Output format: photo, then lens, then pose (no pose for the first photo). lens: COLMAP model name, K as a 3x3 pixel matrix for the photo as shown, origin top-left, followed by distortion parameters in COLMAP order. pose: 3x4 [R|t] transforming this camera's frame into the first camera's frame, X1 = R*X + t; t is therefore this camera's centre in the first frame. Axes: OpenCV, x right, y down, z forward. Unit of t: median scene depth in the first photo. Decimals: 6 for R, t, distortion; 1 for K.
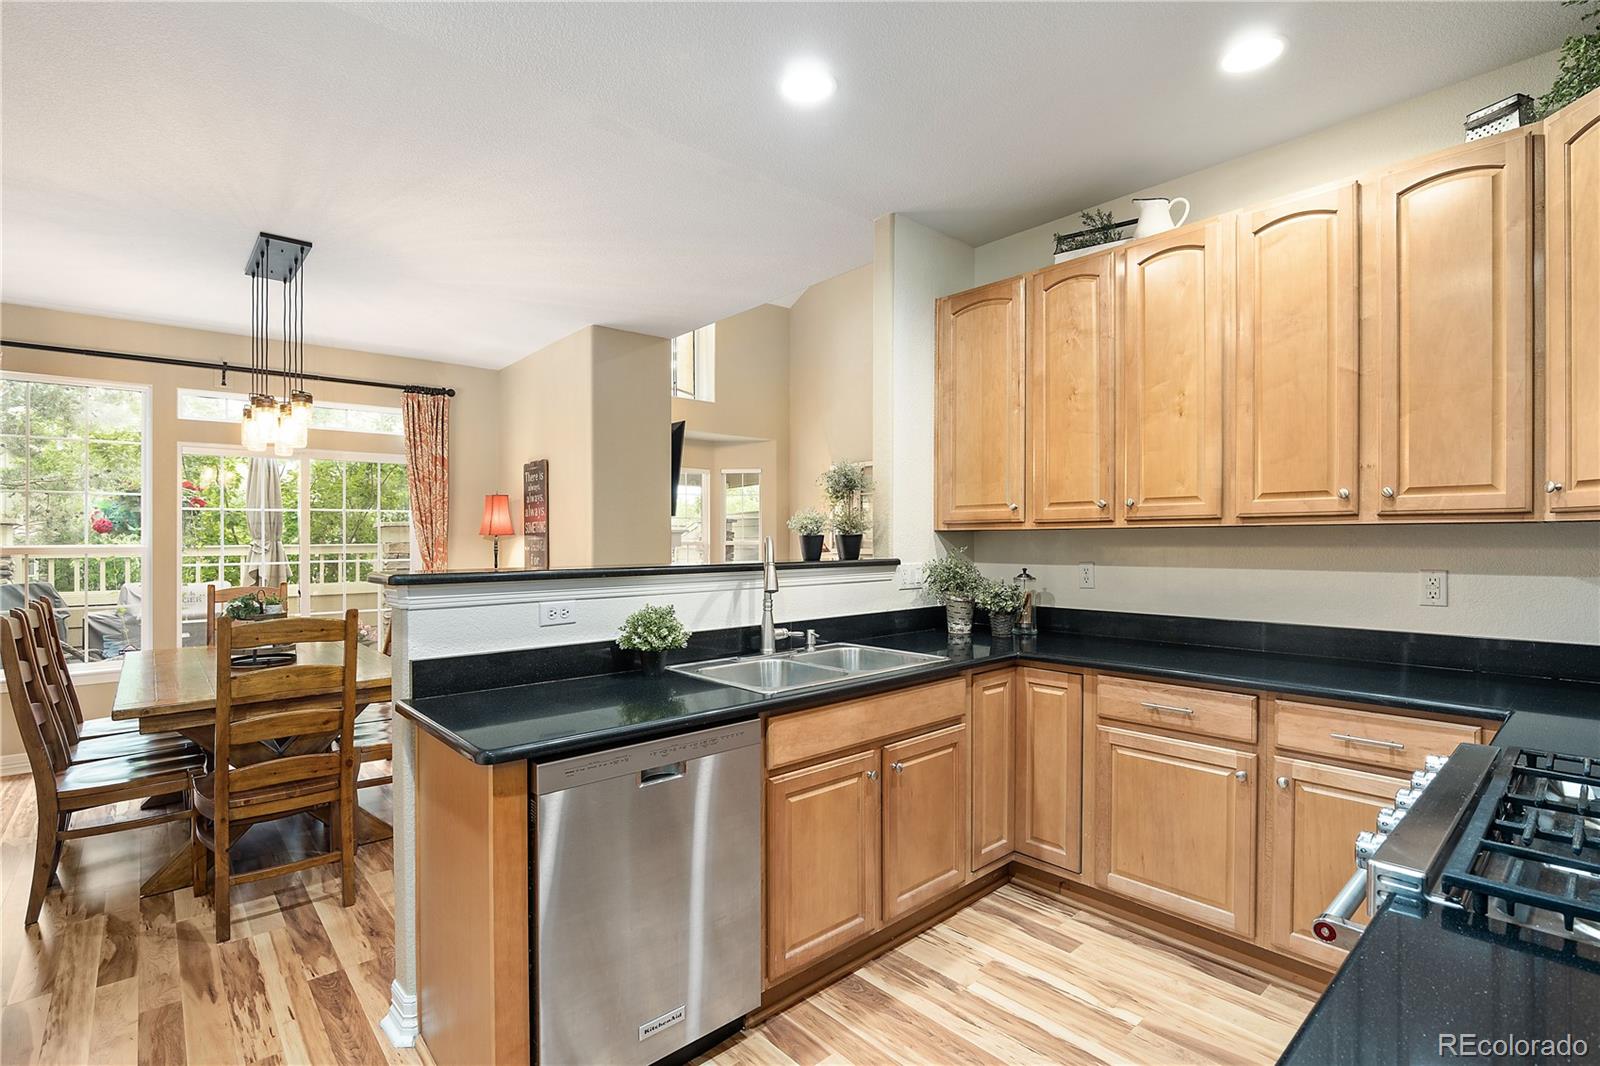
lens RADIAL K [[751.5, 0, 804.6], [0, 751.5, 535.8], [0, 0, 1]] dist [-0.021359, 0.001060]
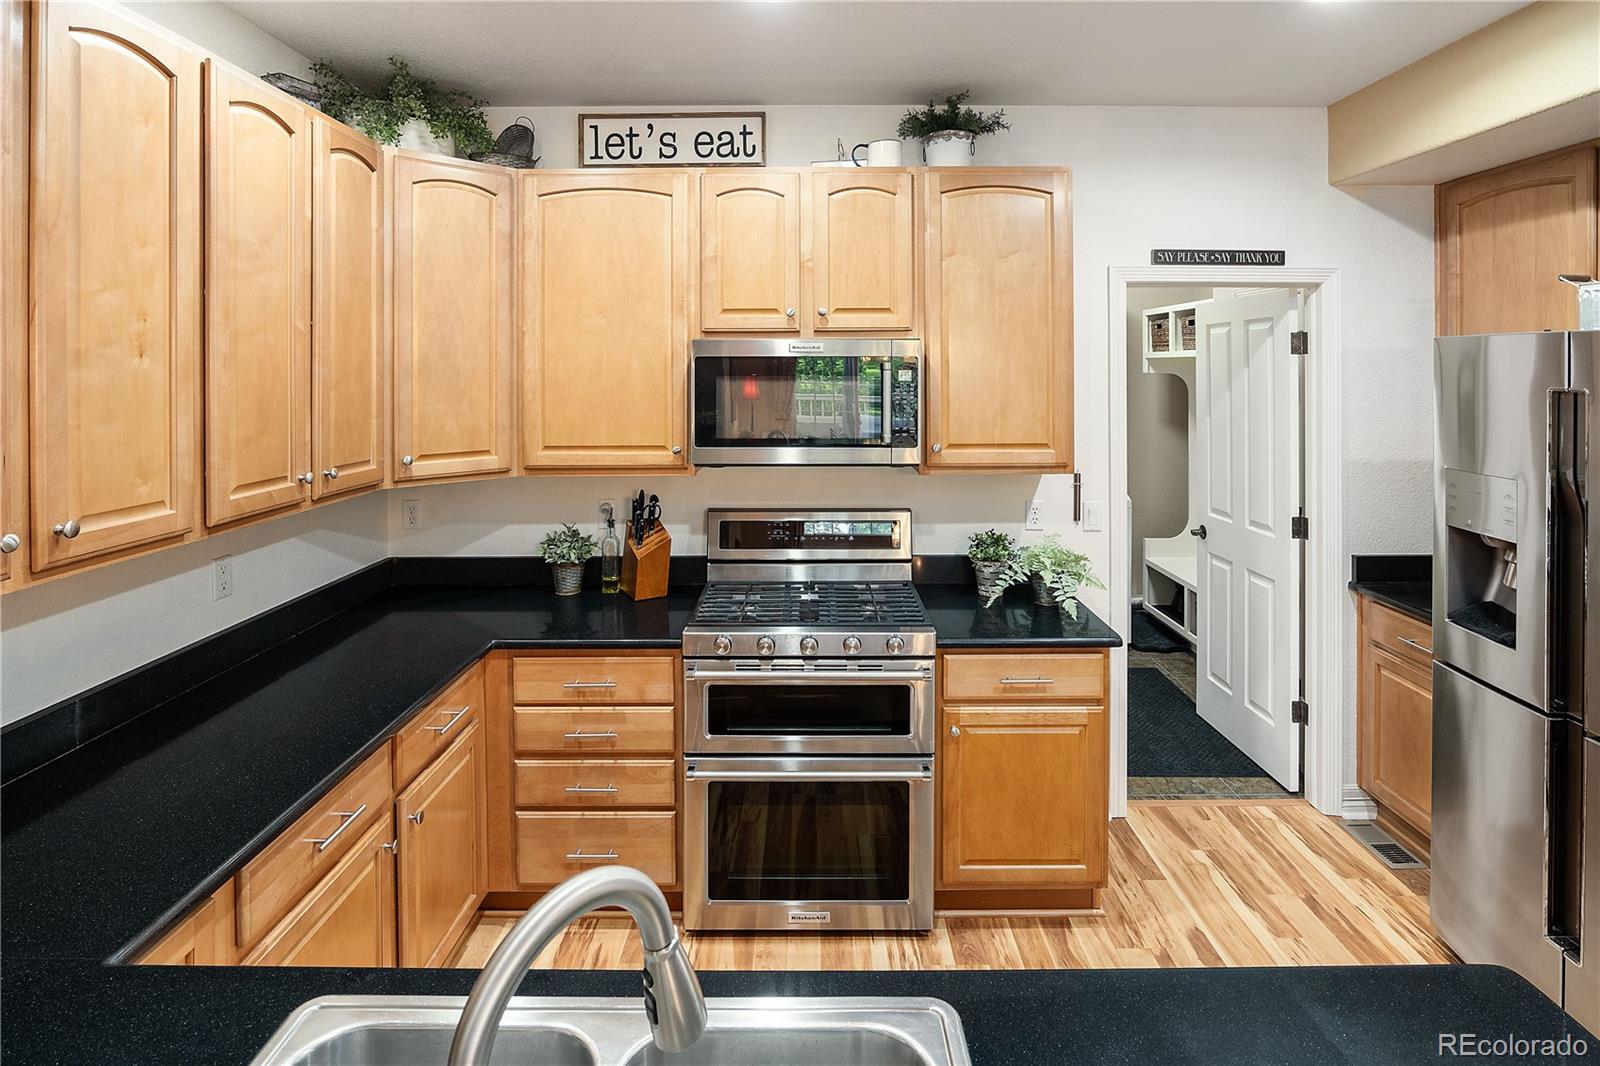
lens RADIAL K [[785.2, 0, 808.1], [0, 785.2, 369.4], [0, 0, 1]] dist [-0.023530, 0.000375]
pose [[-0.739087, 0.013918, 0.673466, -0.243872], [0.008027, 0.999898, -0.011855, -0.141372], [-0.673562, -0.003356, -0.739123, 1.089075]]
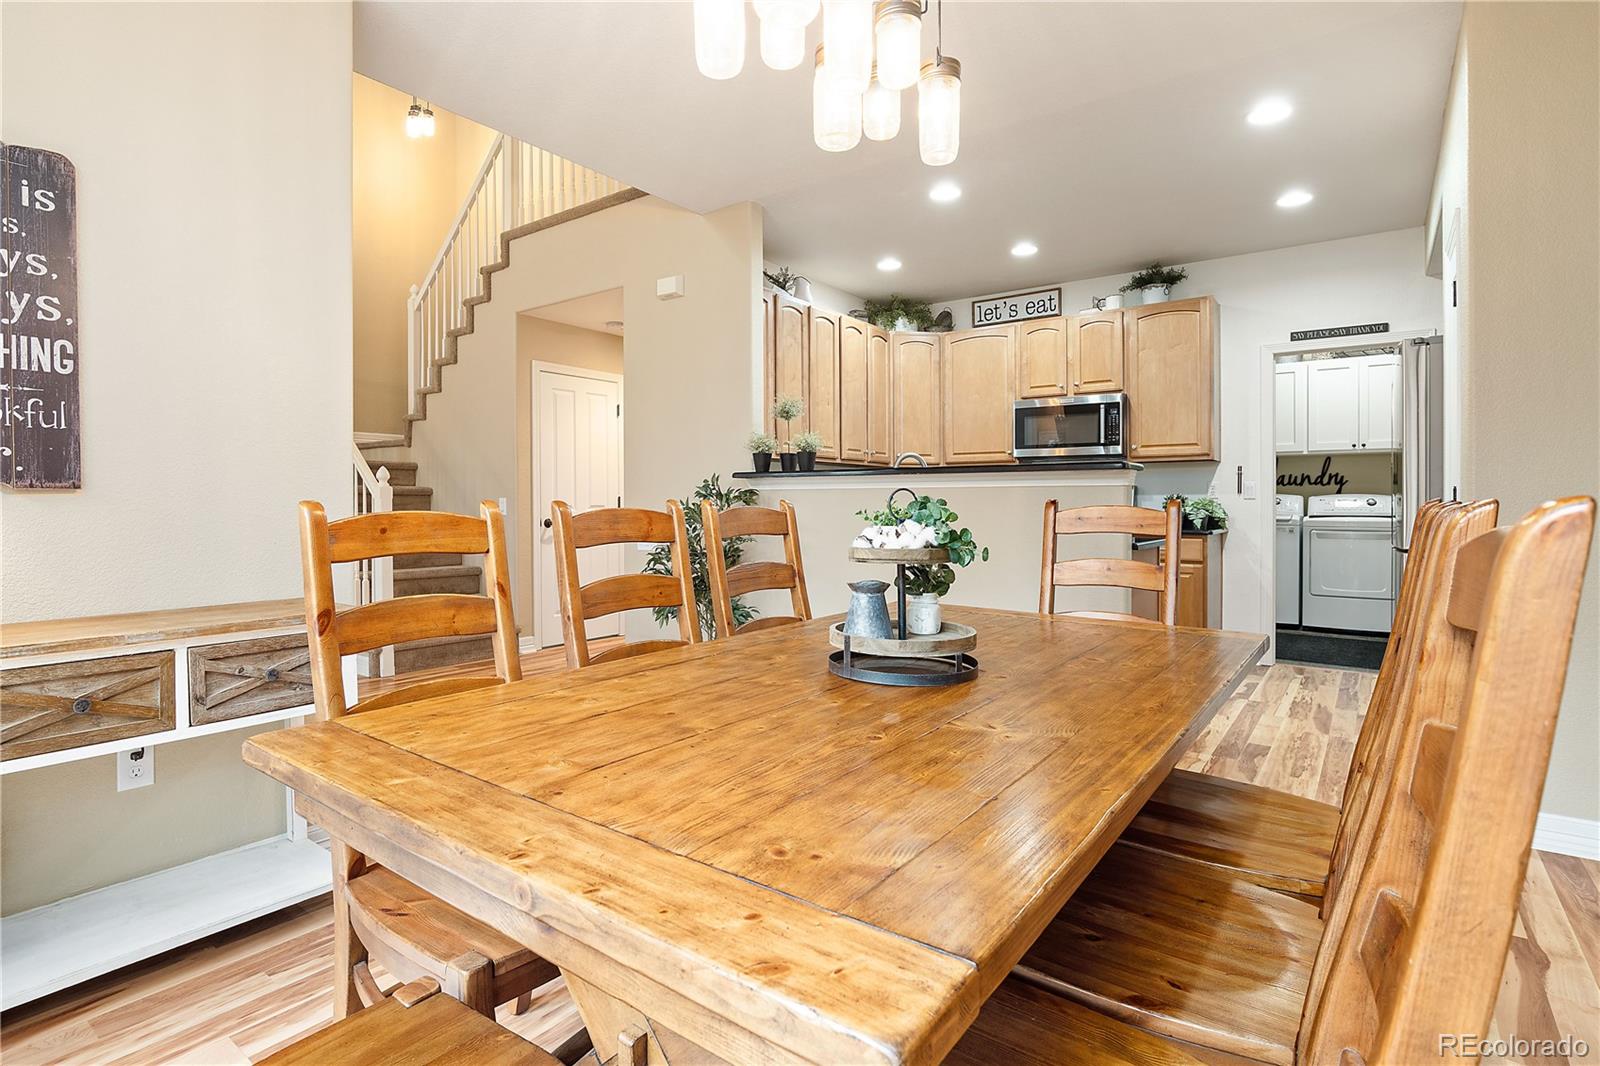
lens RADIAL K [[773.8, 0, 800.2], [0, 773.8, 499.1], [0, 0, 1]] dist [-0.000525, 0.000230]
pose [[-0.210403, 0.006163, 0.977595, -1.465474], [0.002911, 0.999980, -0.005678, 0.094204], [-0.977610, 0.001651, -0.210417, 1.499812]]
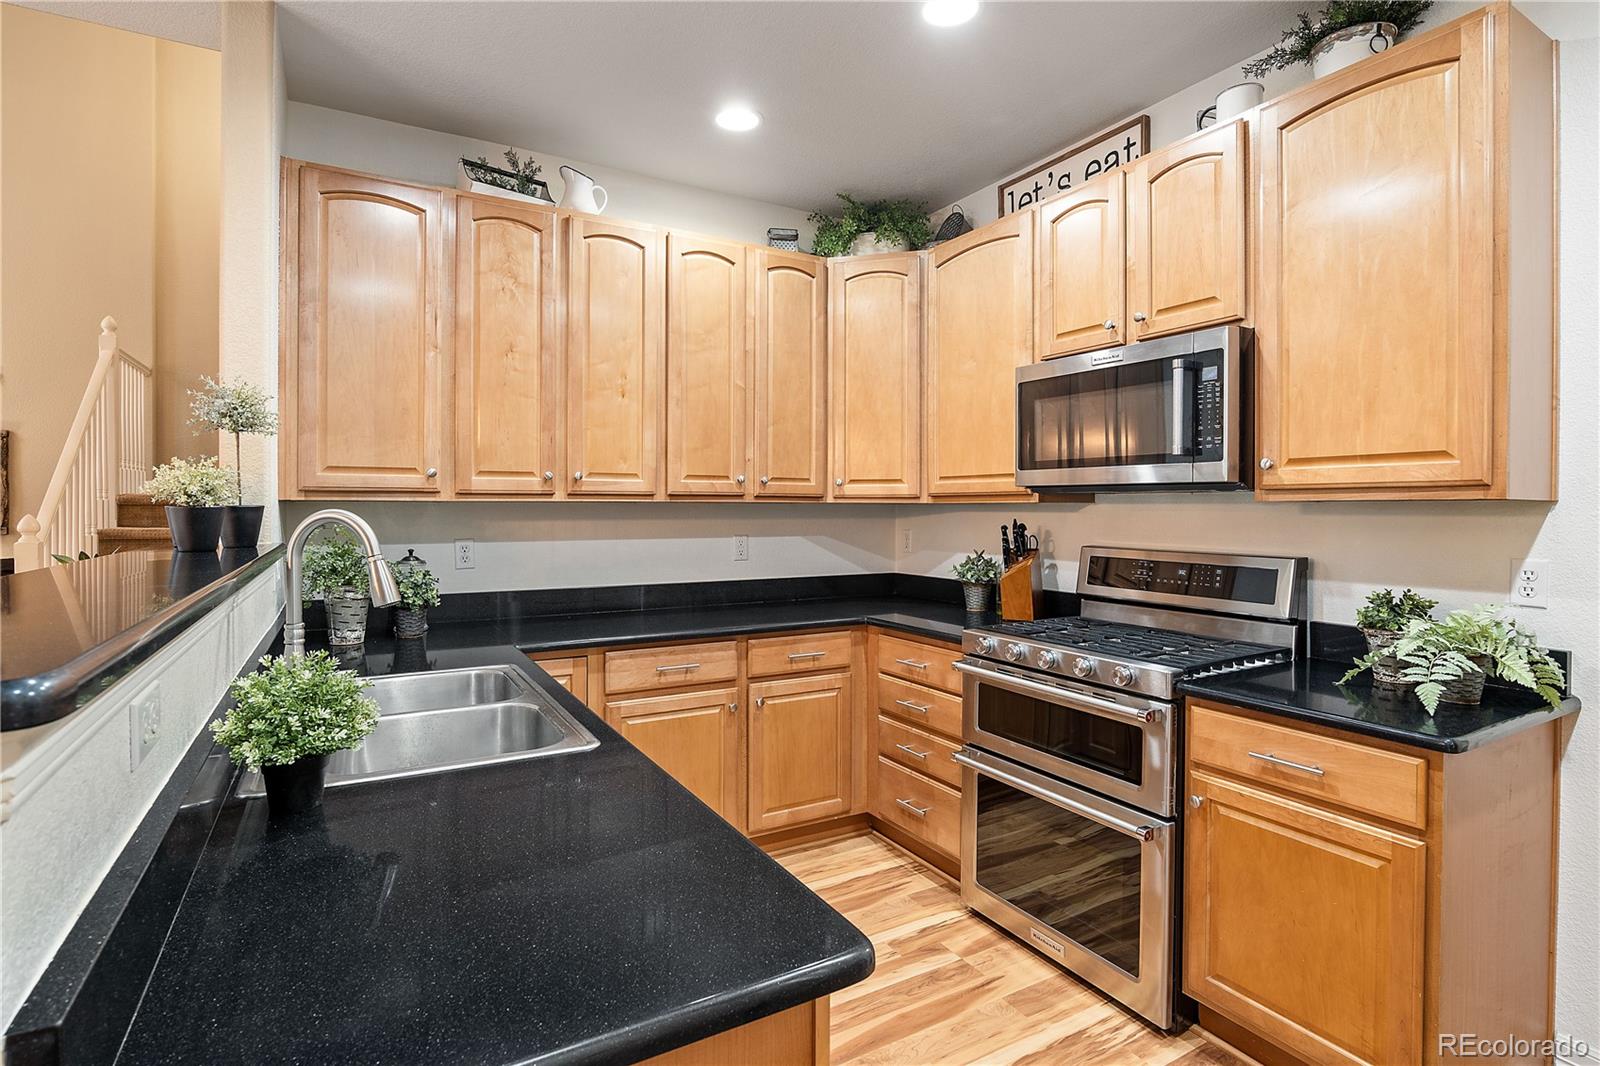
lens RADIAL K [[778.7, 0, 800.8], [0, 778.7, 511.7], [0, 0, 1]] dist [-0.022868, 0.000266]
pose [[0.203552, 0.001623, 0.979063, -0.529494], [-0.006856, 0.999976, -0.000232, 0.000659], [-0.979040, -0.006665, 0.203558, 0.525512]]
